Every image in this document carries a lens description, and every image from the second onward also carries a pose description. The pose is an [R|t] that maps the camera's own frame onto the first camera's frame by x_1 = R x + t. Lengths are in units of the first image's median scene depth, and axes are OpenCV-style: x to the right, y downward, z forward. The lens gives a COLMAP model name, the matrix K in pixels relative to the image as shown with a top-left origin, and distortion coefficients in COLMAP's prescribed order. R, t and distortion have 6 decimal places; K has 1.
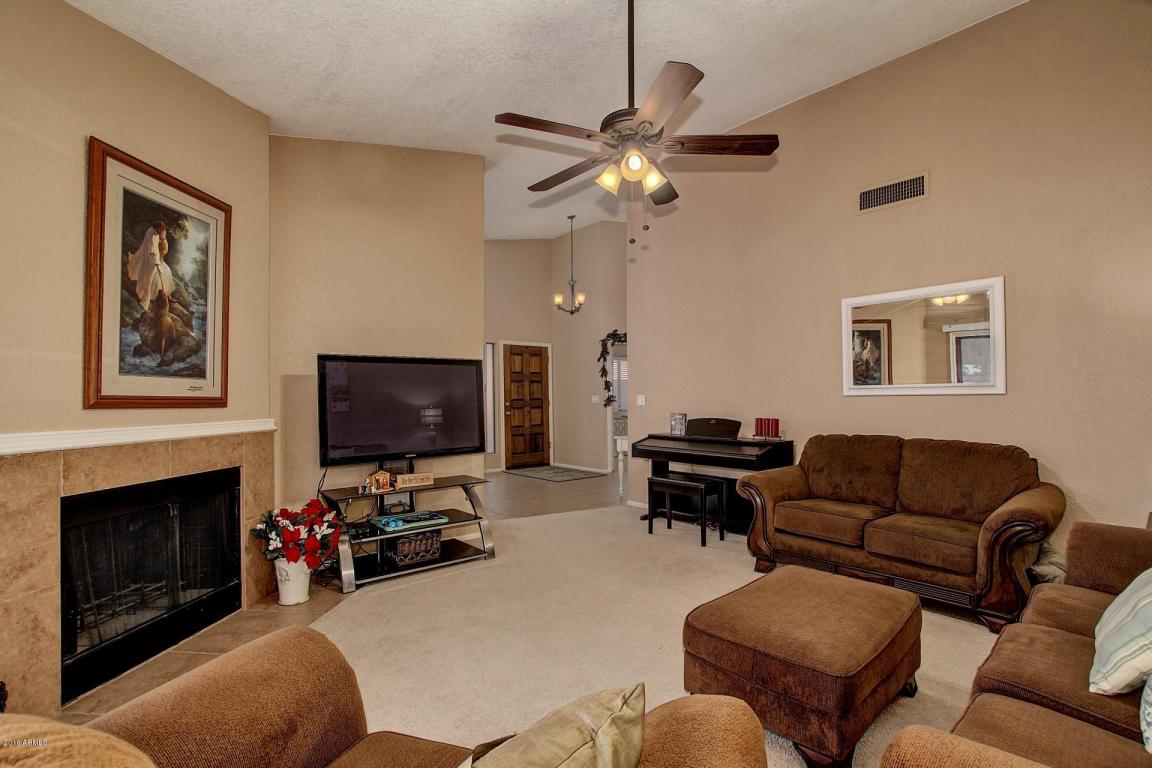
lens RADIAL K [[530.9, 0, 583.8], [0, 530.9, 395.7], [0, 0, 1]] dist [-0.034152, 0.000731]
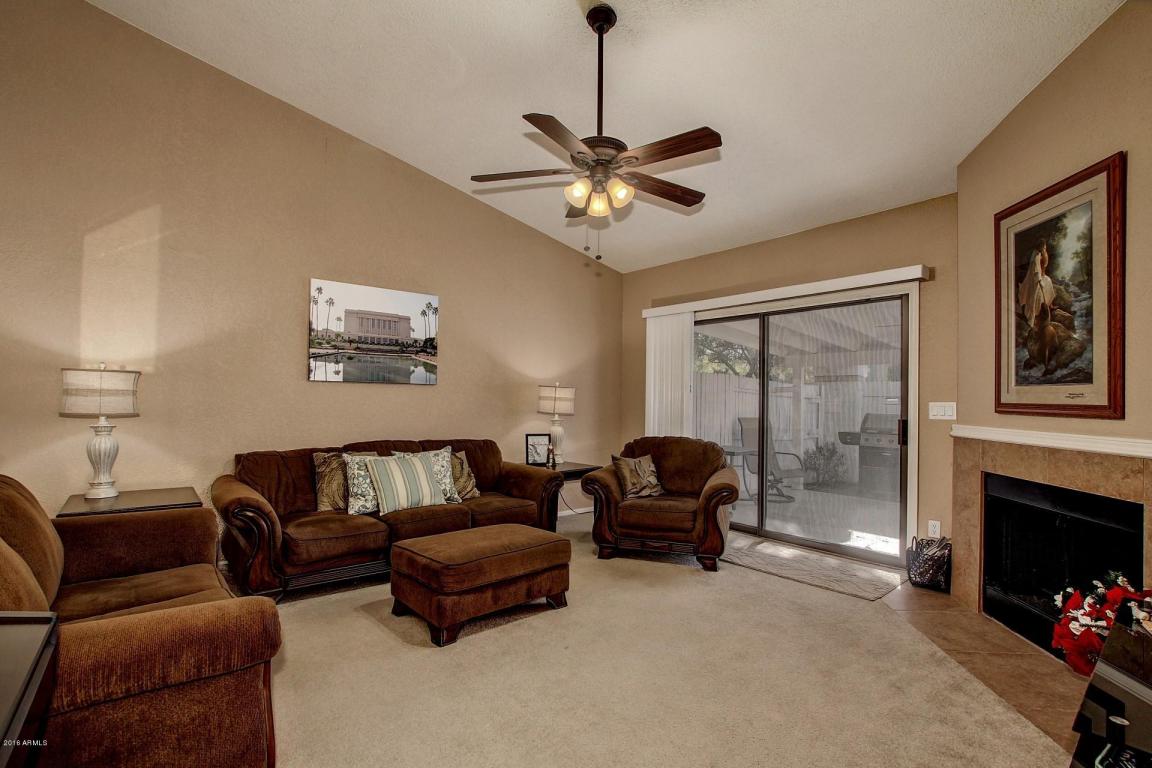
lens RADIAL K [[545.4, 0, 583.3], [0, 545.4, 396.8], [0, 0, 1]] dist [-0.033383, 0.000670]
pose [[-0.999721, -0.006676, 0.022666, 0.090376], [-0.006878, 0.999937, -0.008824, 0.002216], [-0.022606, -0.008978, -0.999704, 2.053596]]
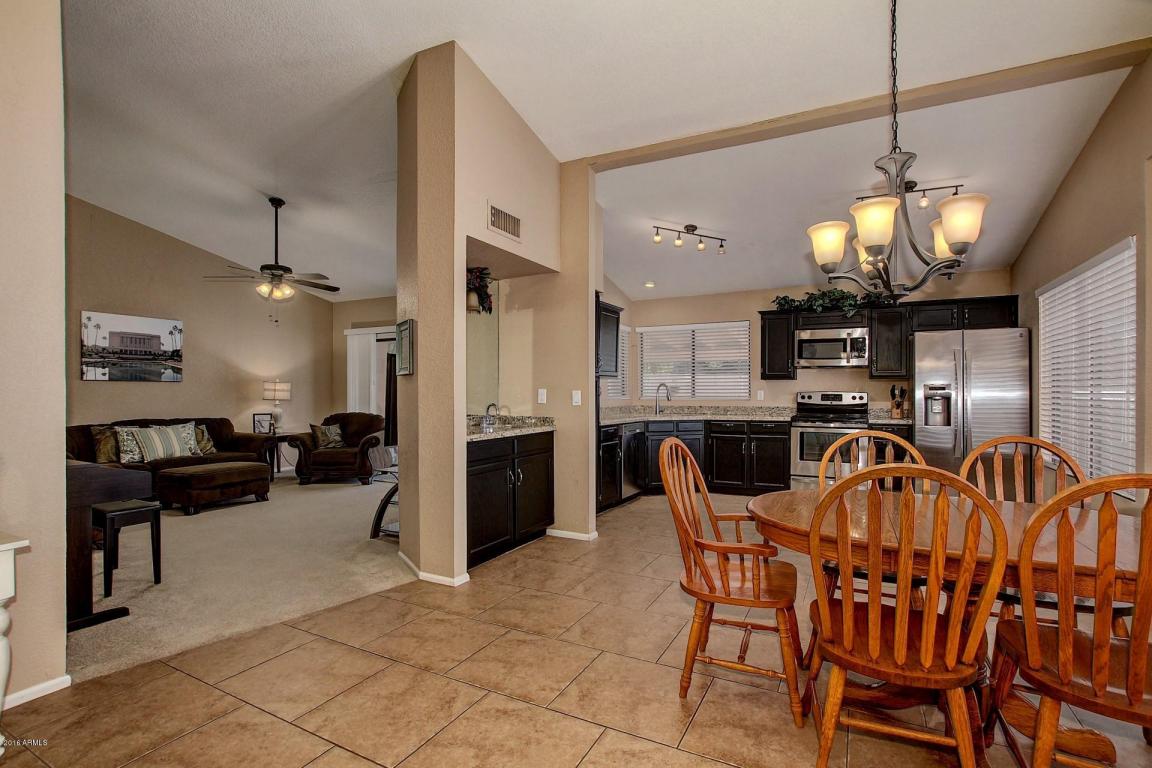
lens RADIAL K [[553.4, 0, 588.6], [0, 553.4, 395.3], [0, 0, 1]] dist [-0.024405, -0.000078]
pose [[-0.935068, 0.007159, -0.354397, -0.306806], [0.004551, 0.999956, 0.008191, 0.004426], [0.354440, 0.006046, -0.935059, 3.512407]]
